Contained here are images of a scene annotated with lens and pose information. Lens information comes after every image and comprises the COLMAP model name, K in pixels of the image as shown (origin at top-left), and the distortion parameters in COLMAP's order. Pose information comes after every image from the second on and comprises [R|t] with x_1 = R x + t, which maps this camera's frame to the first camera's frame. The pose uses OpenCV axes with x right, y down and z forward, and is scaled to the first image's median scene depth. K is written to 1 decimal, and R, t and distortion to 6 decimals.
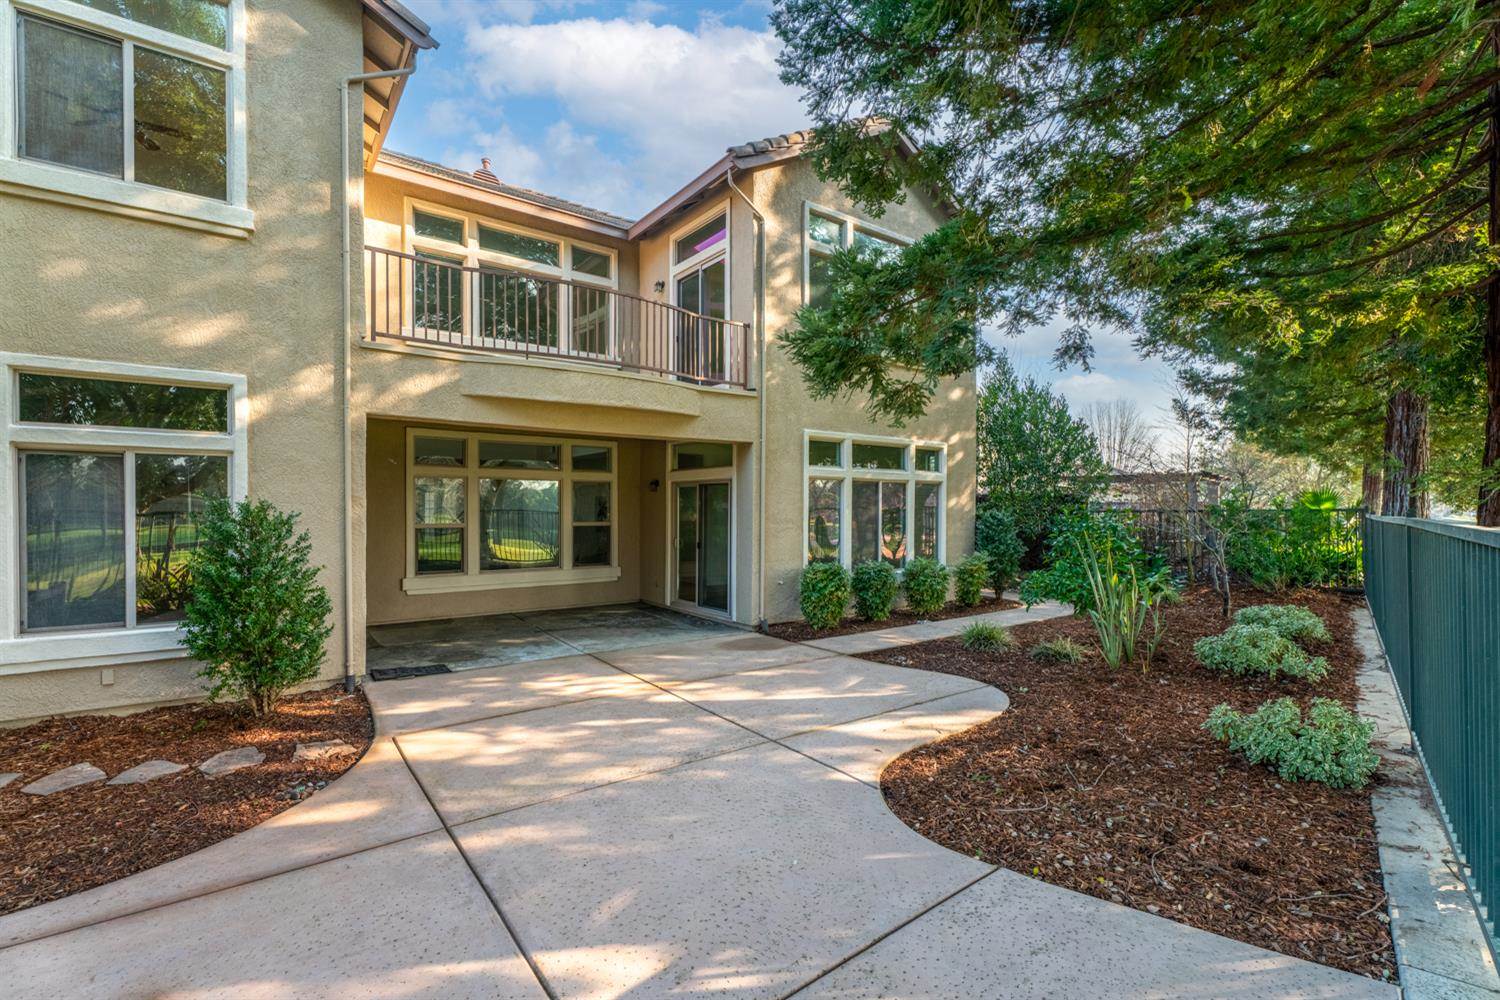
lens RADIAL K [[665.1, 0, 750.0], [0, 665.1, 500.0], [0, 0, 1]] dist [-0.001422, -0.000198]
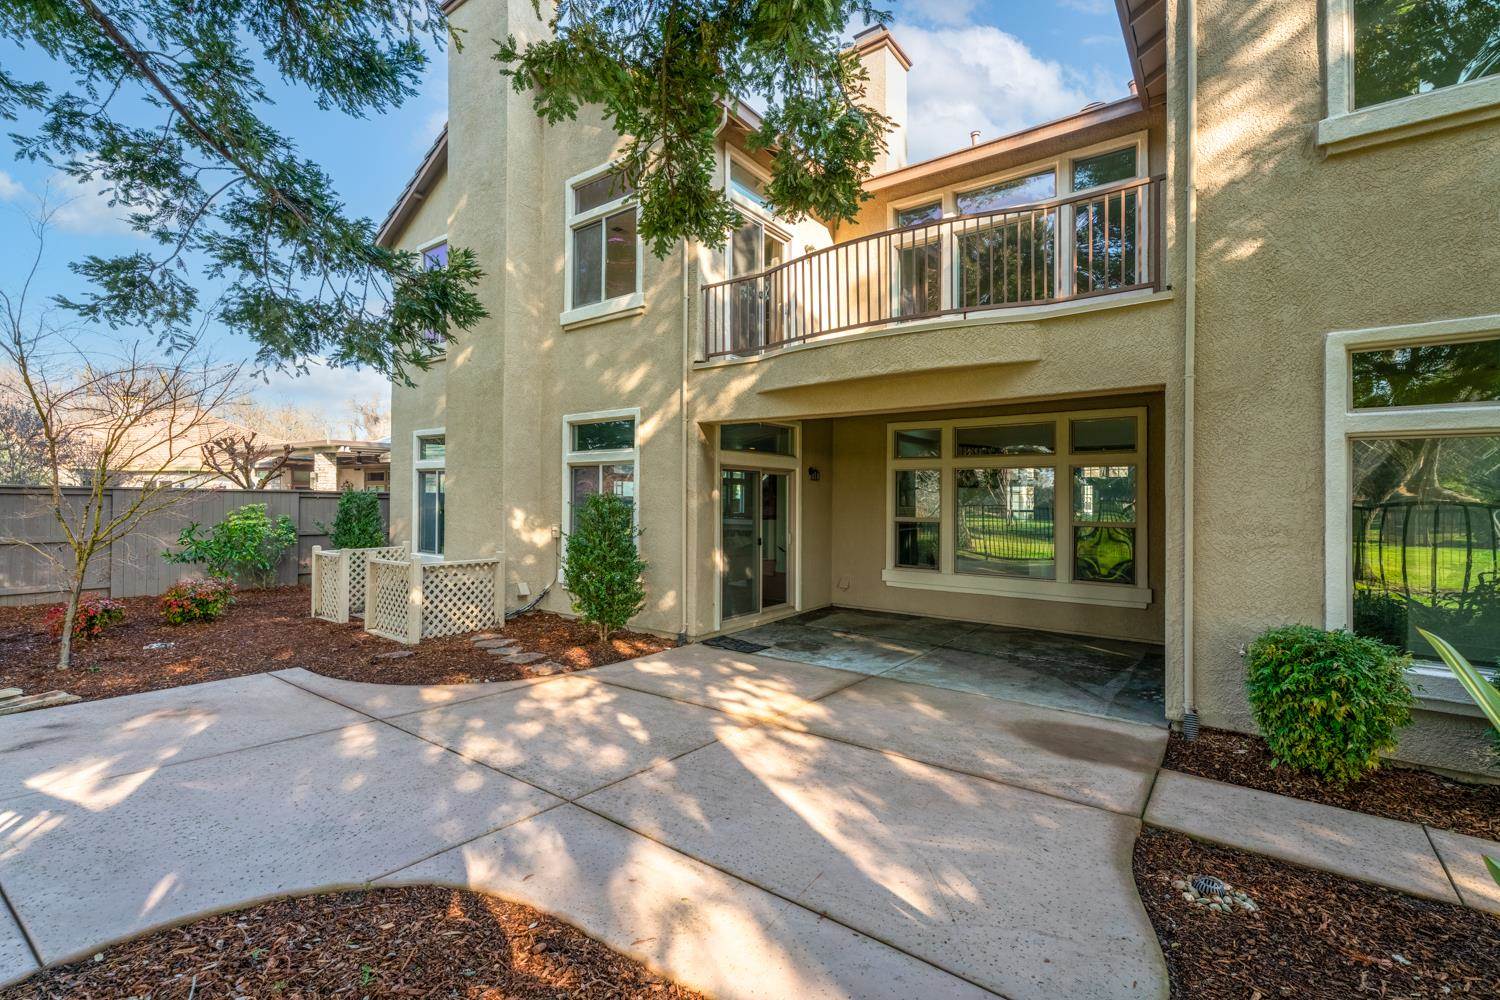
lens RADIAL K [[665.1, 0, 750.0], [0, 665.1, 500.0], [0, 0, 1]] dist [-0.001422, -0.000198]
pose [[0.285301, 0.000872, -0.958438, 0.685204], [0.002398, 0.999996, 0.001624, 0.010758], [0.958435, -0.002762, 0.285298, 0.810577]]
